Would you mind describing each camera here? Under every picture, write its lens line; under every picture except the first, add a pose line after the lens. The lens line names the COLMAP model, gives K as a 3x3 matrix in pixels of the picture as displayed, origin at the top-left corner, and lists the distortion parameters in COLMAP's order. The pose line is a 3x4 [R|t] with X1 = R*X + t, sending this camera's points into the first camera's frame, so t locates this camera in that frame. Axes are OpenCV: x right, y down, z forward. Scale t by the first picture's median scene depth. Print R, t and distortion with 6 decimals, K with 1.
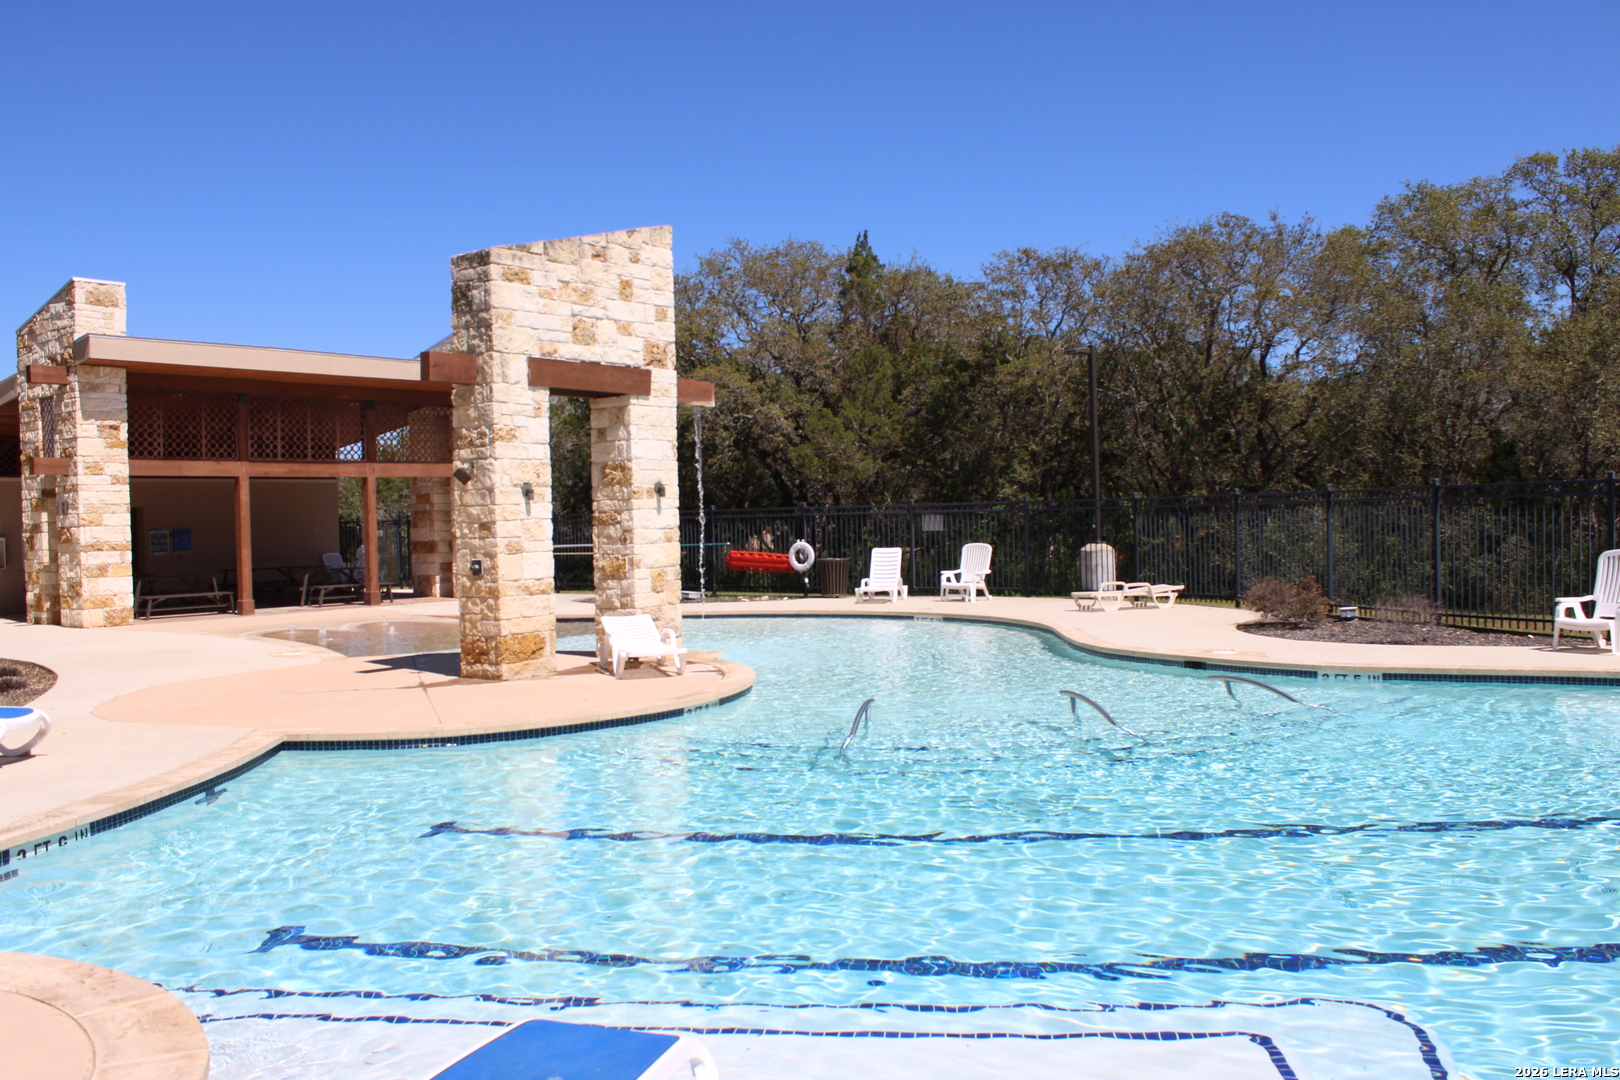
lens RADIAL K [[1373.3, 0, 809.4], [0, 1373.3, 527.6], [0, 0, 1]] dist [-0.080423, 0.037606]
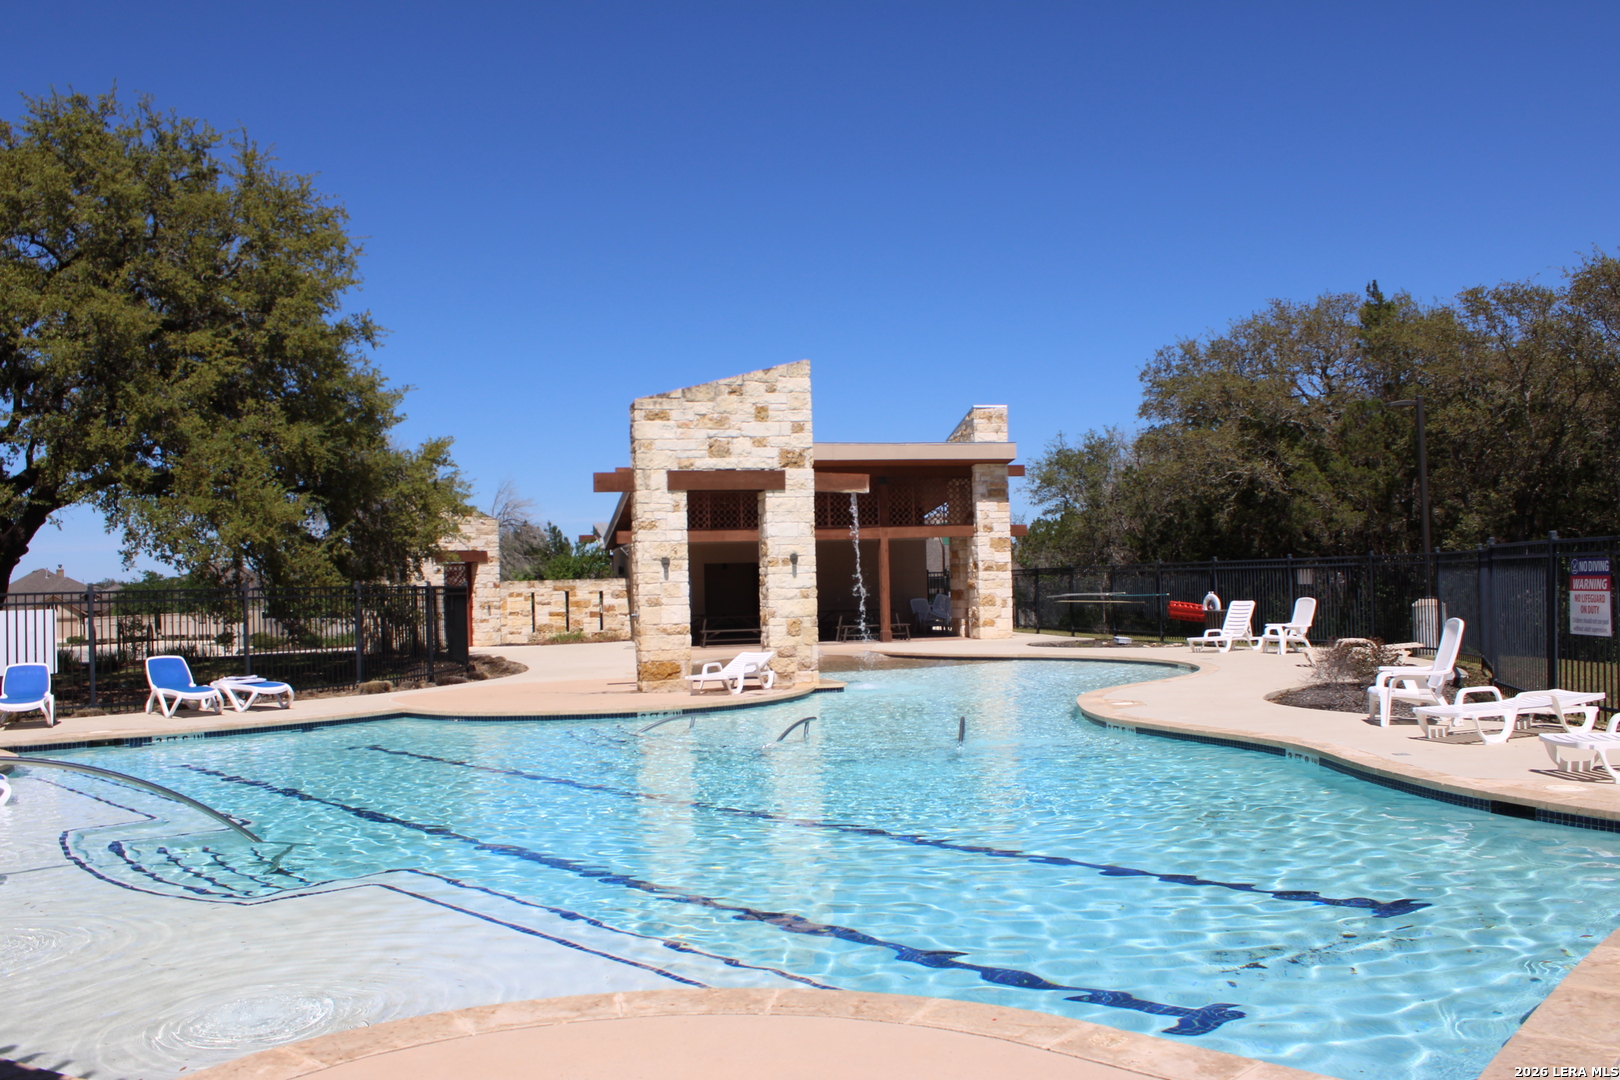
lens RADIAL K [[1373.3, 0, 816.8], [0, 1373.3, 547.7], [0, 0, 1]] dist [-0.080423, 0.037606]
pose [[0.790603, -0.011593, -0.612219, 0.751766], [0.003044, 0.999883, -0.015003, -0.019139], [0.612321, 0.009998, 0.790546, -0.048123]]
